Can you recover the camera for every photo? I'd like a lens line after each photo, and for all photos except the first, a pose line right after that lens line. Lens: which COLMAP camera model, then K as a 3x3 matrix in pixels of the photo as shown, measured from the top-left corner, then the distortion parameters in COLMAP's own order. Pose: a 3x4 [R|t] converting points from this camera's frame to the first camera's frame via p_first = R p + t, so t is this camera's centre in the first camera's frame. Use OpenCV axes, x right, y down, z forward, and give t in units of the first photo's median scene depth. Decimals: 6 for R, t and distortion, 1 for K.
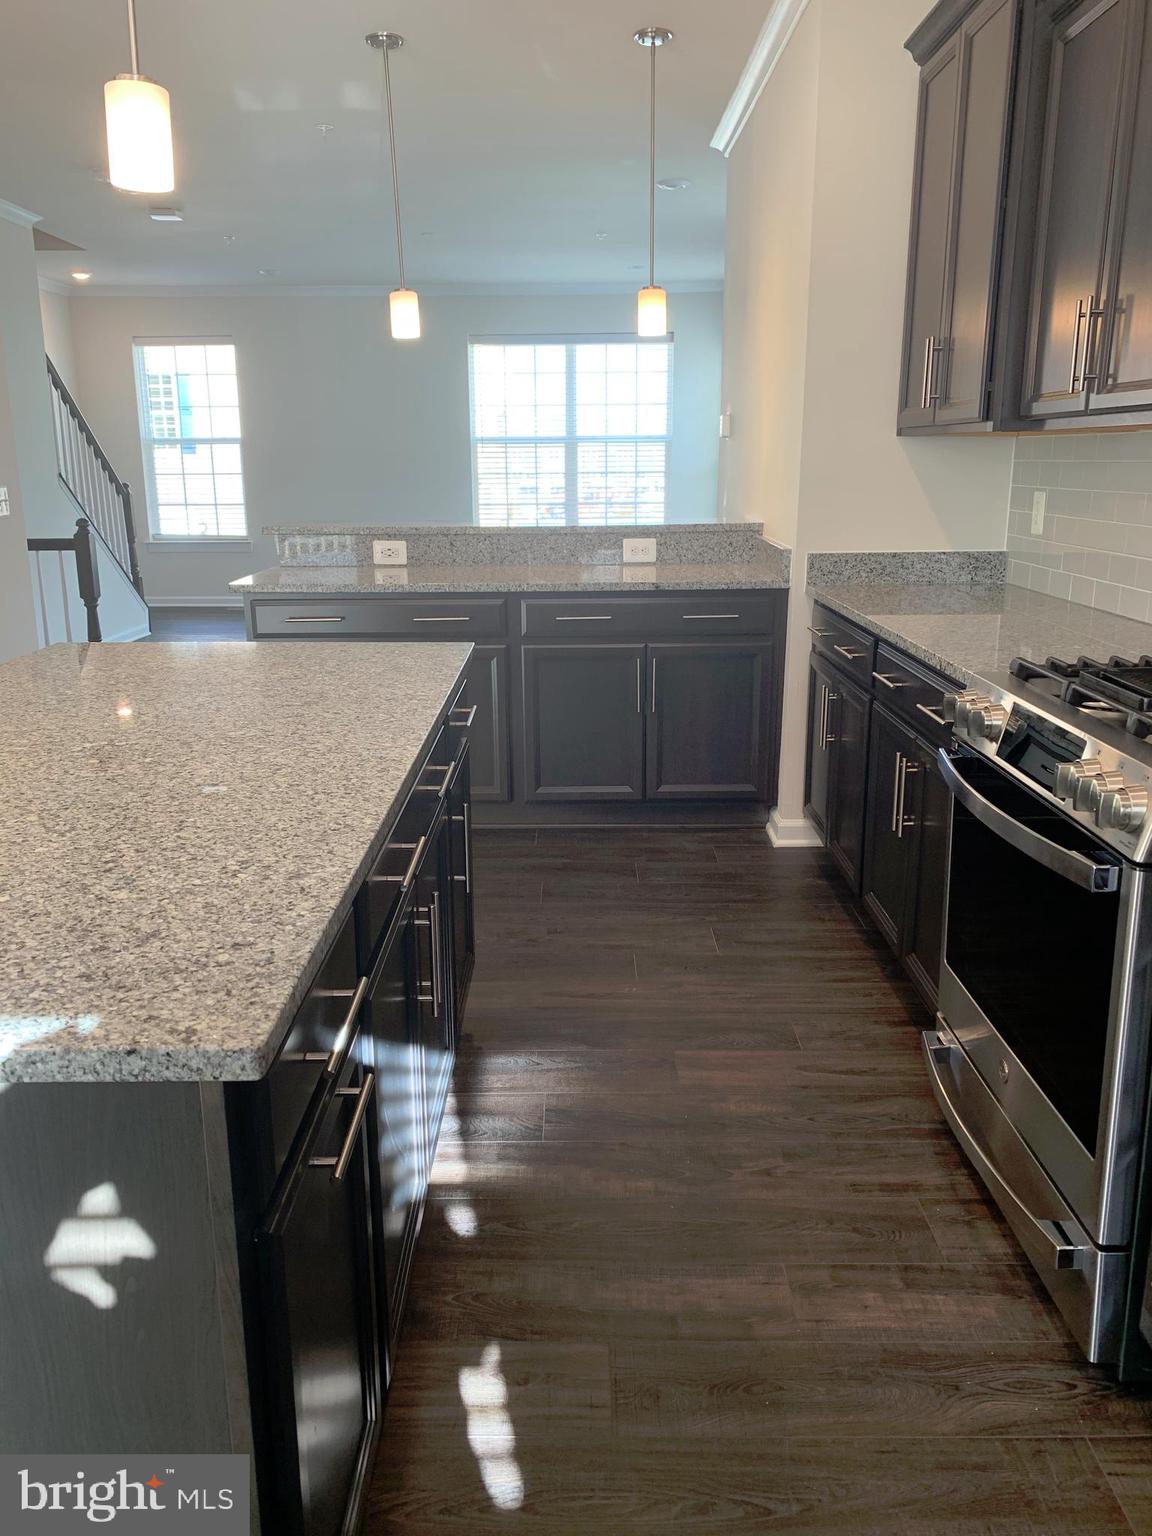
lens RADIAL K [[1175.1, 0, 567.9], [0, 1175.1, 746.5], [0, 0, 1]] dist [0.036080, -0.043971]
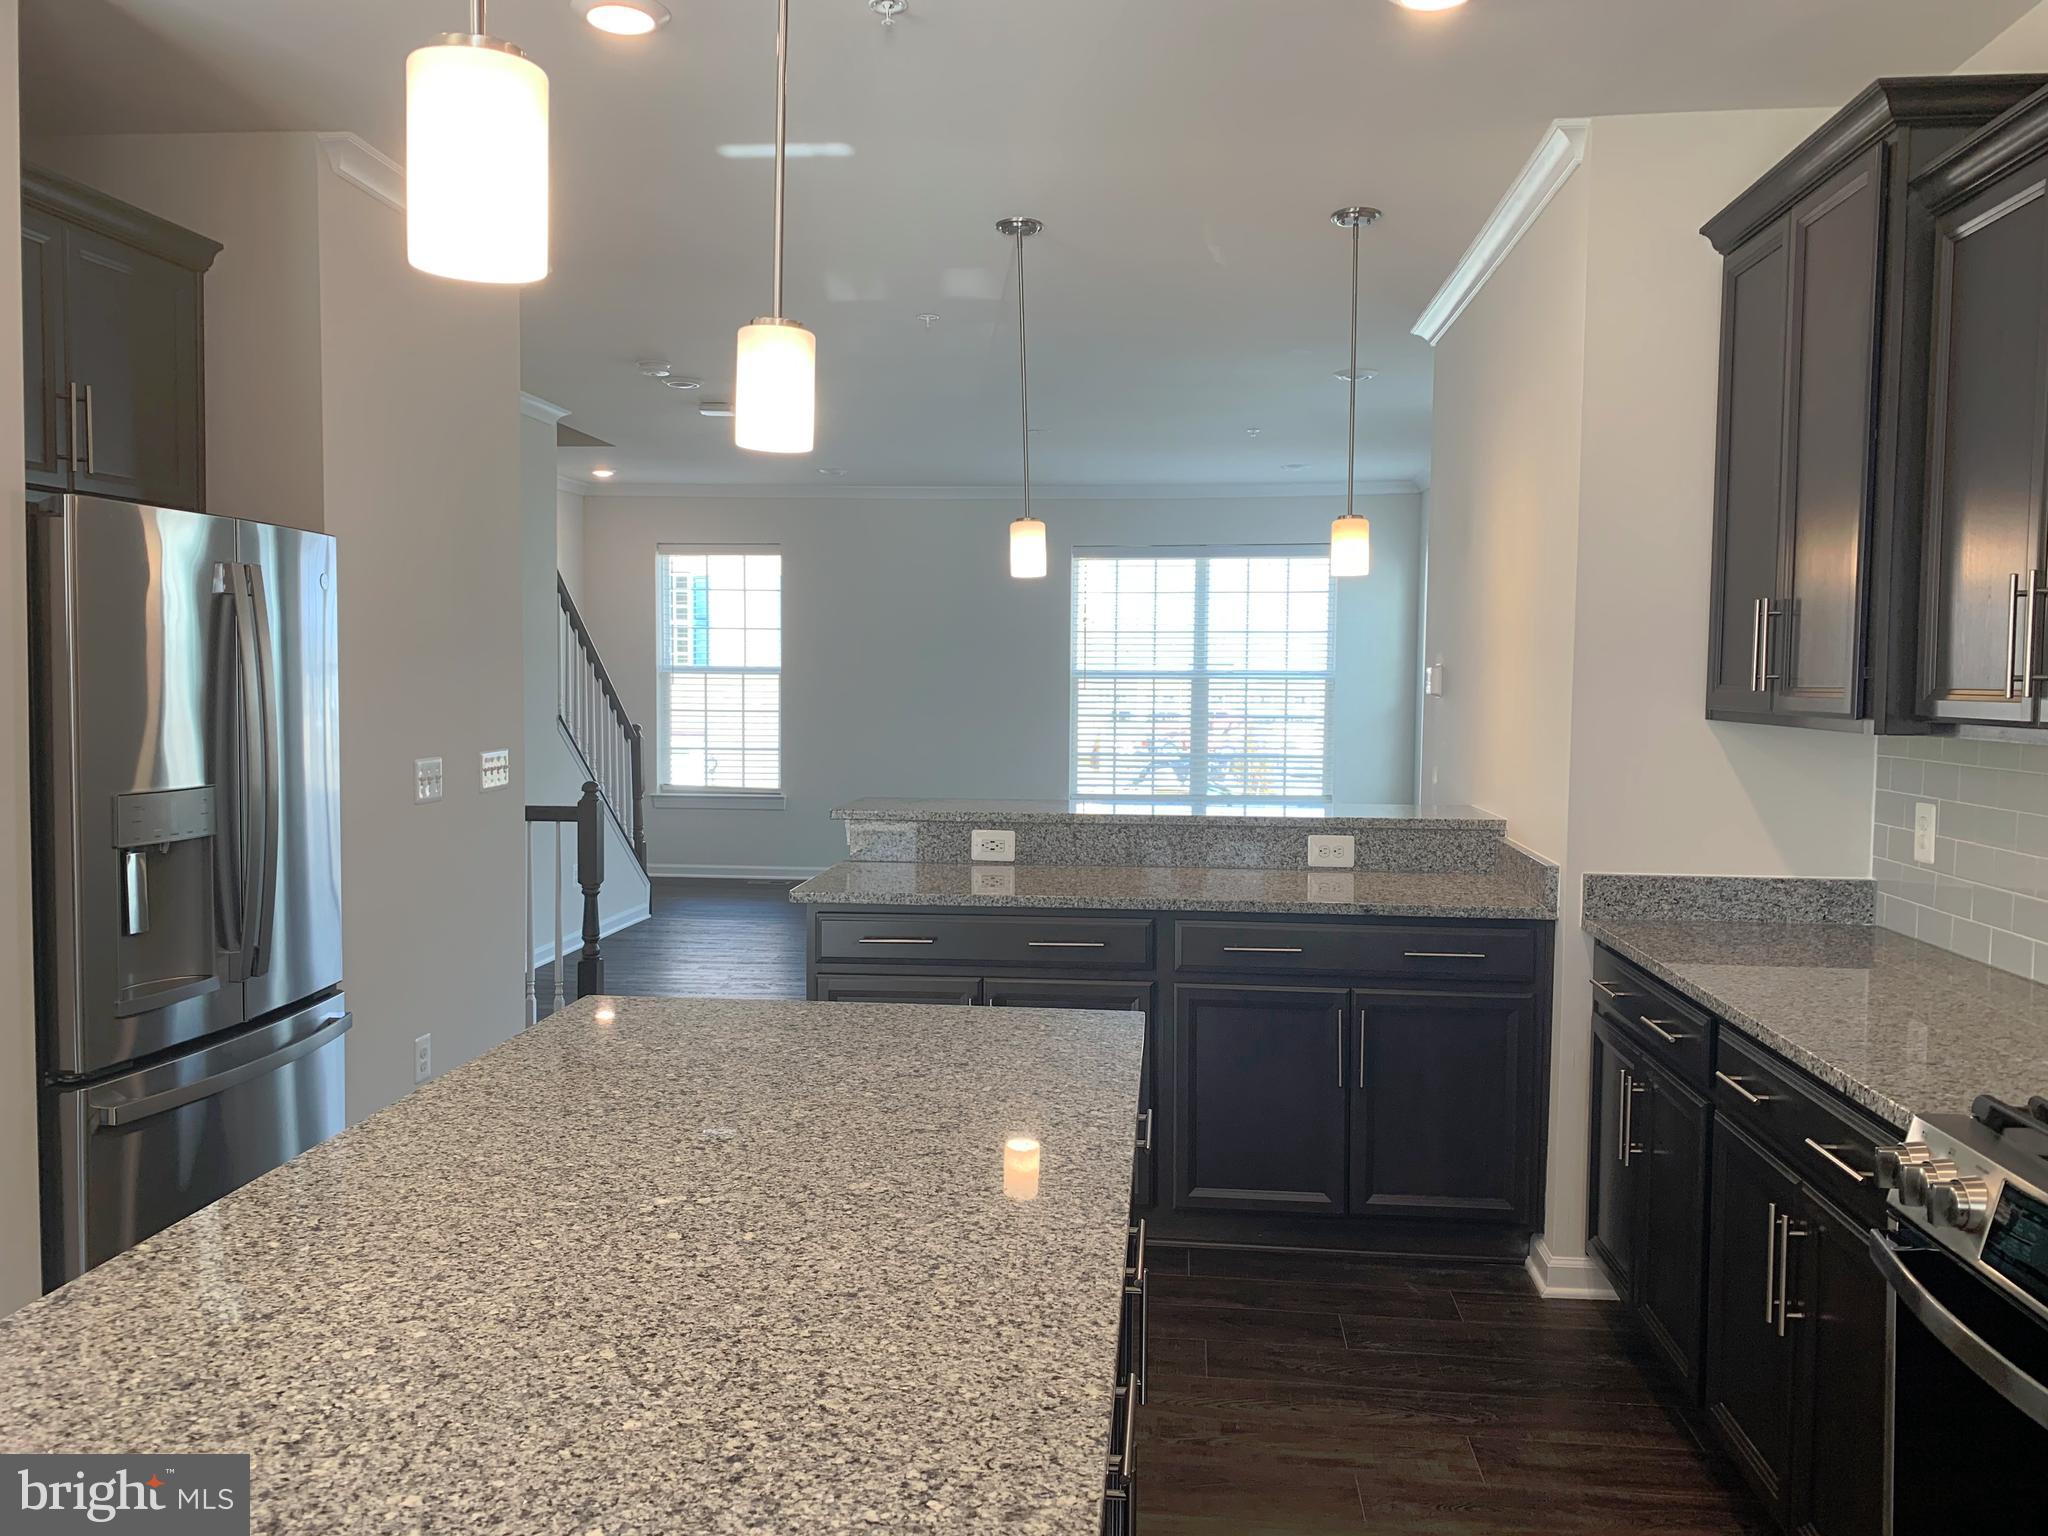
lens RADIAL K [[1566.8, 0, 1012.8], [0, 1566.8, 740.0], [0, 0, 1]] dist [0.036080, -0.043971]
pose [[0.994787, 0.020289, -0.099937, -0.048229], [-0.039626, 0.979903, -0.195499, -0.043884], [0.093962, 0.198440, 0.975599, 0.018254]]
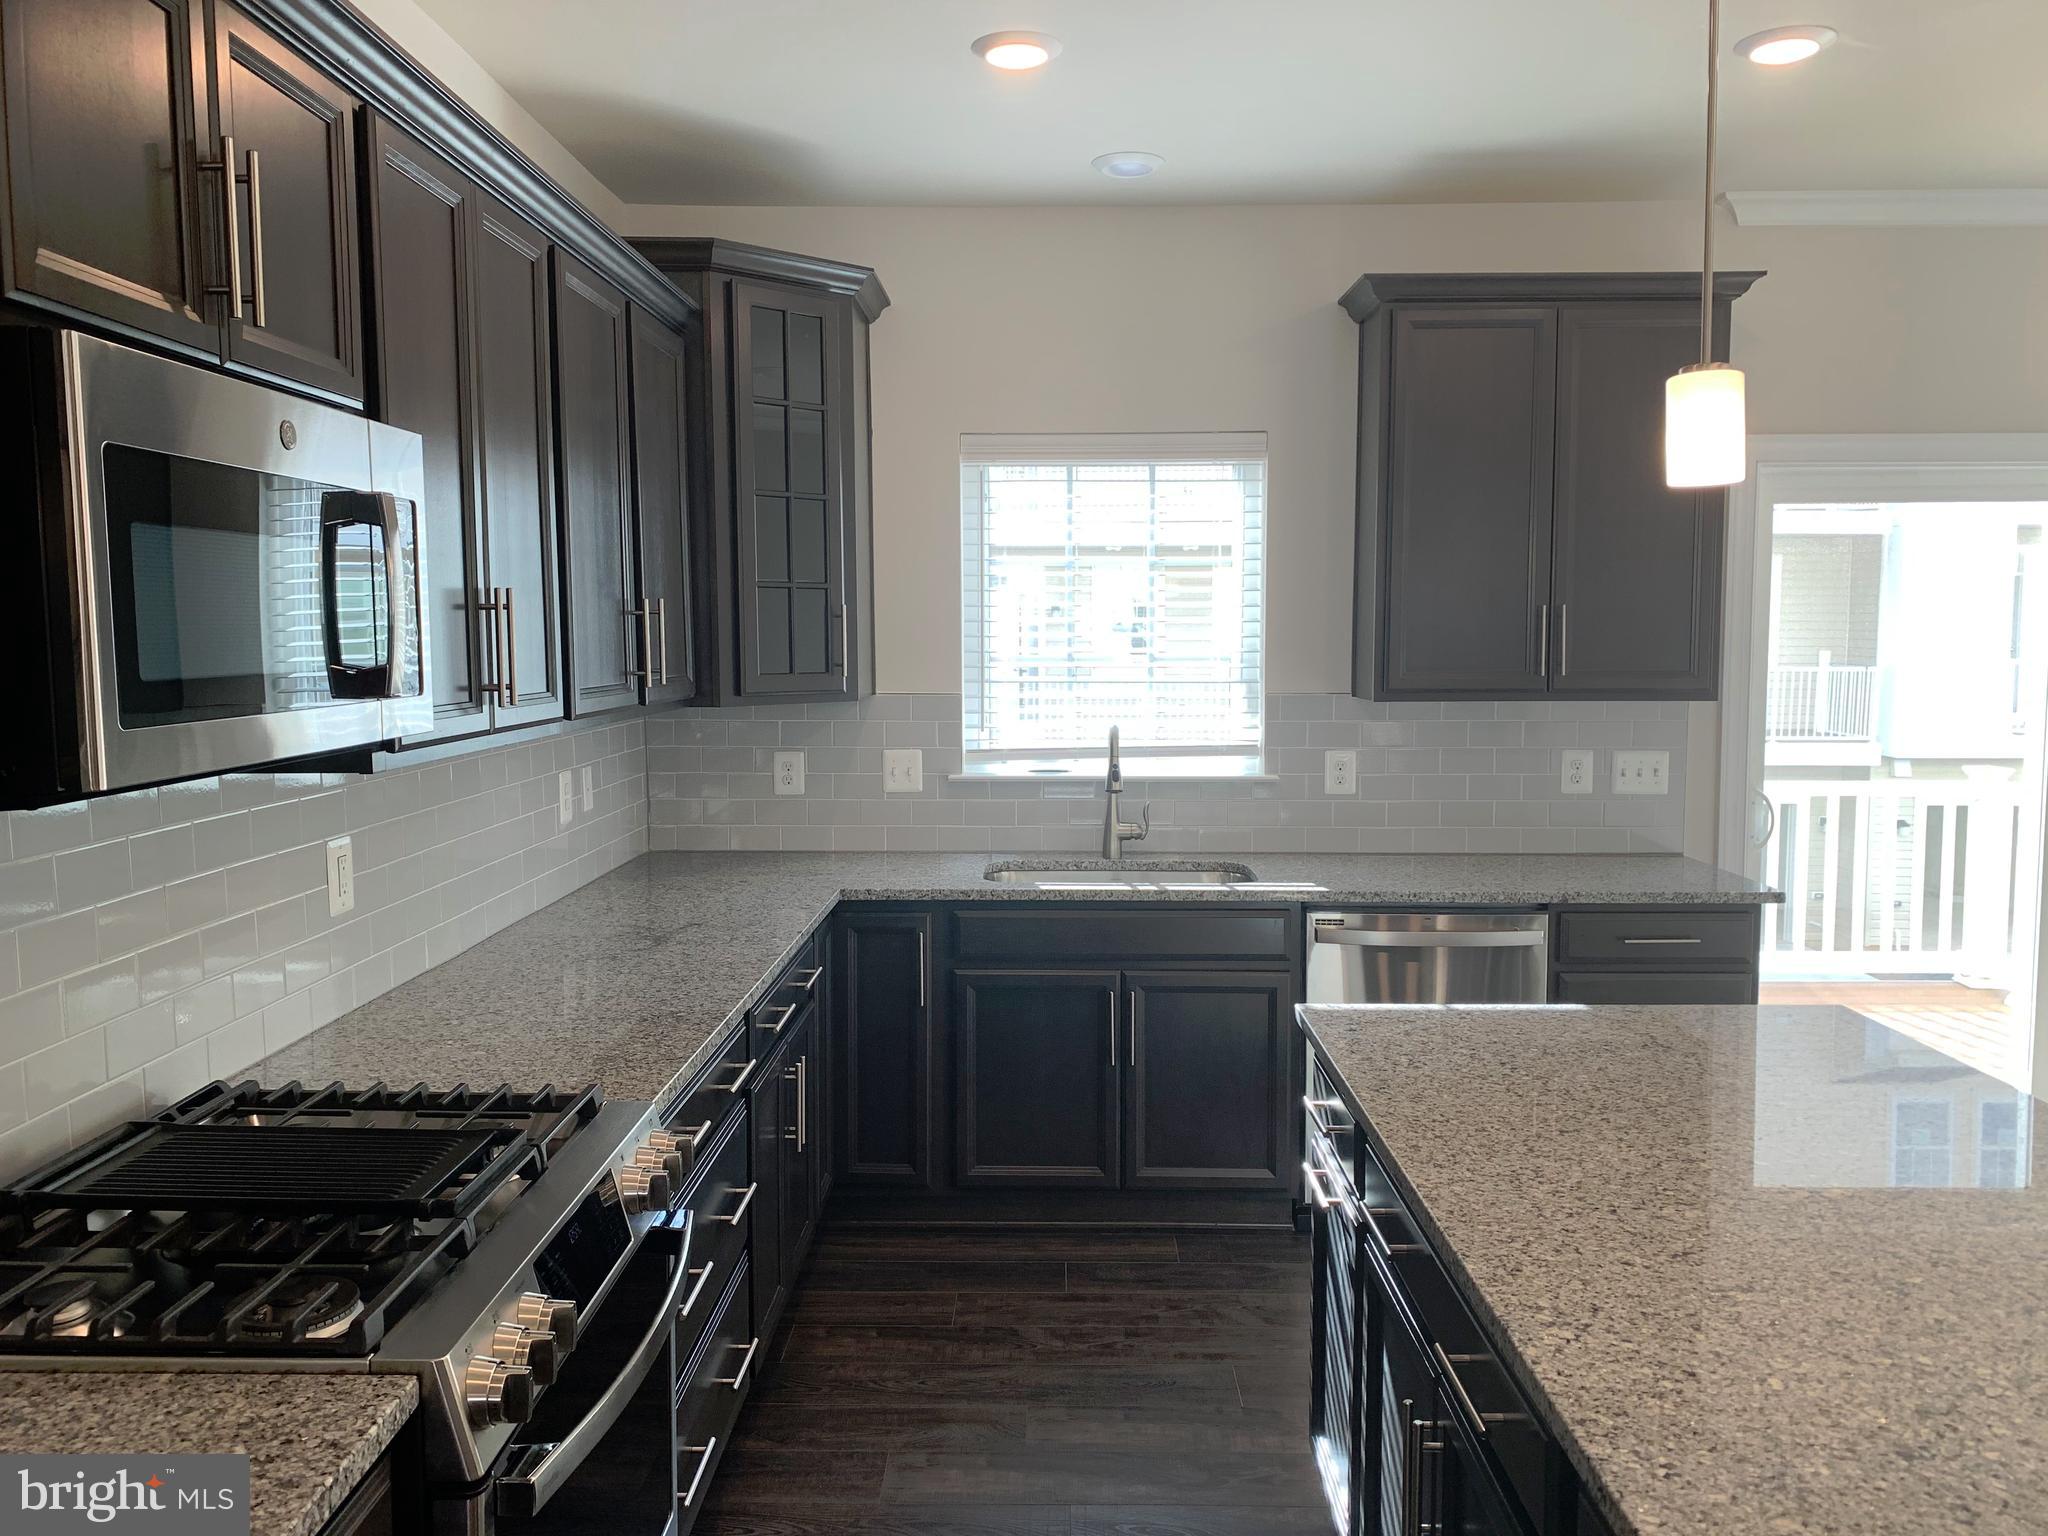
lens RADIAL K [[1566.8, 0, 1017.2], [0, 1566.8, 752.6], [0, 0, 1]] dist [0.036080, -0.043971]
pose [[-0.999764, 0.009317, 0.019638, 0.054098], [0.015087, 0.947839, 0.318392, -0.282942], [-0.015647, 0.318613, -0.947756, 0.869794]]
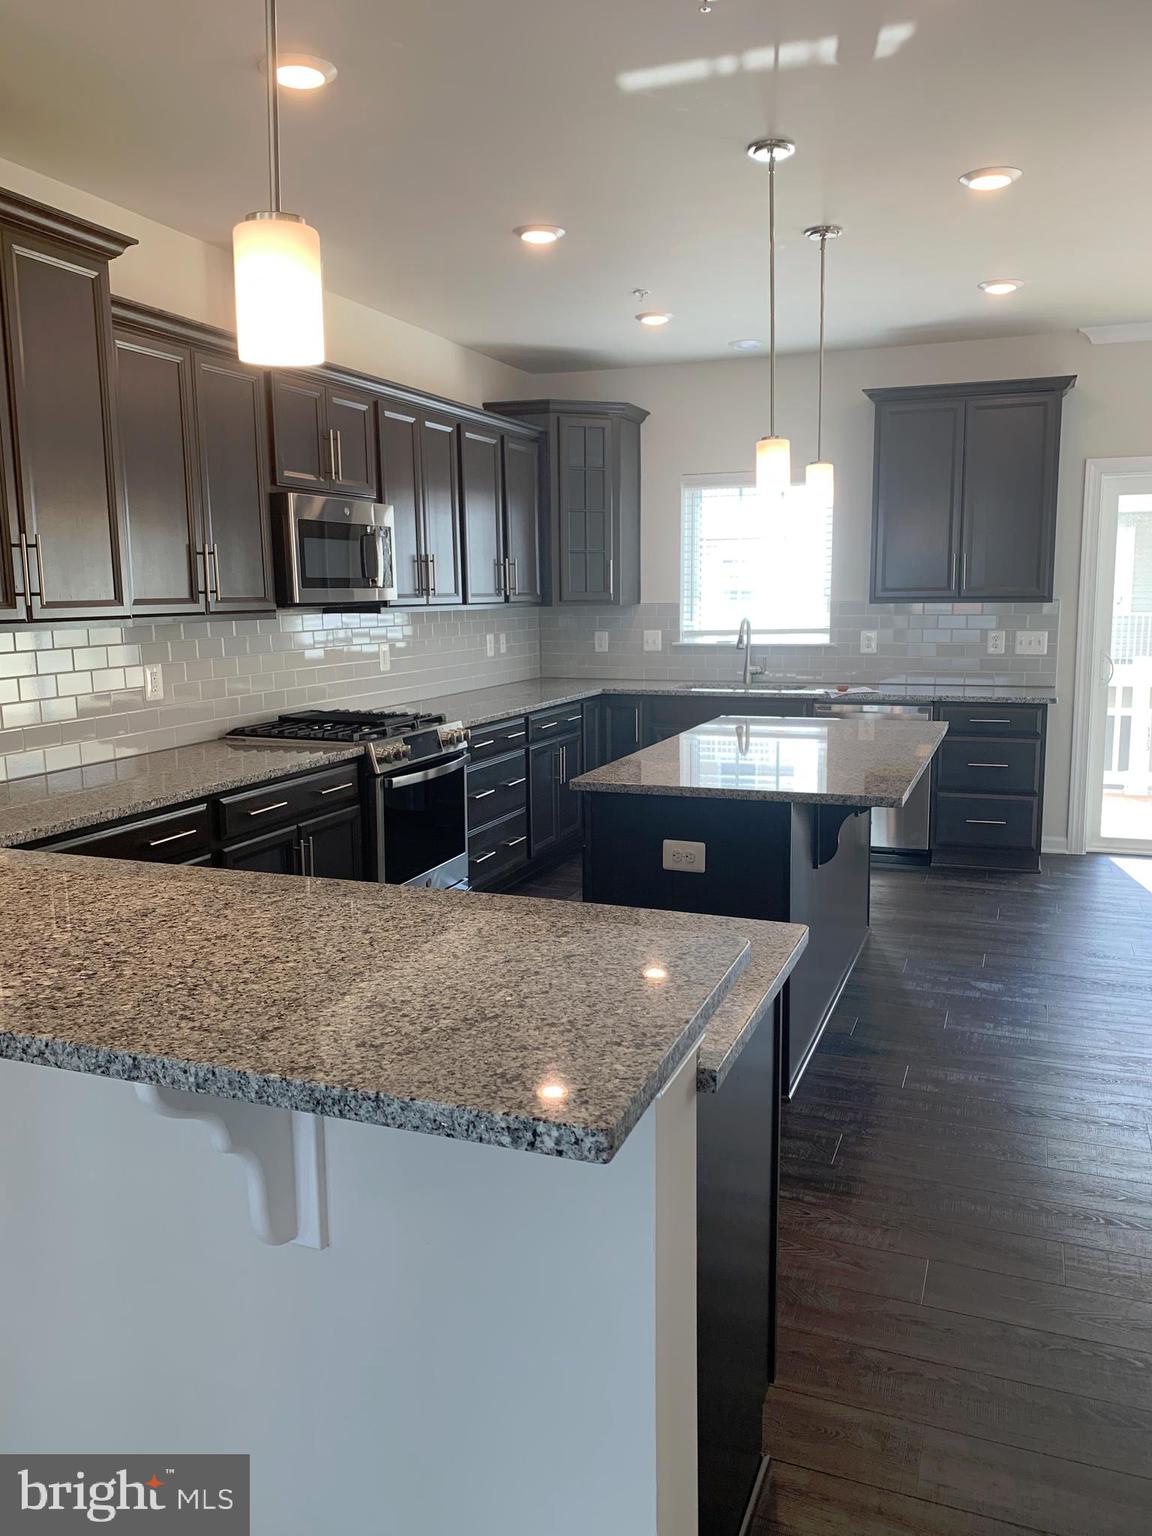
lens RADIAL K [[1175.1, 0, 557.6], [0, 1175.1, 757.5], [0, 0, 1]] dist [0.036080, -0.043971]
pose [[-0.930324, -0.033407, 0.365215, -0.376683], [0.107025, 0.927763, 0.357493, -0.401599], [-0.350776, 0.371671, -0.859545, 1.468516]]
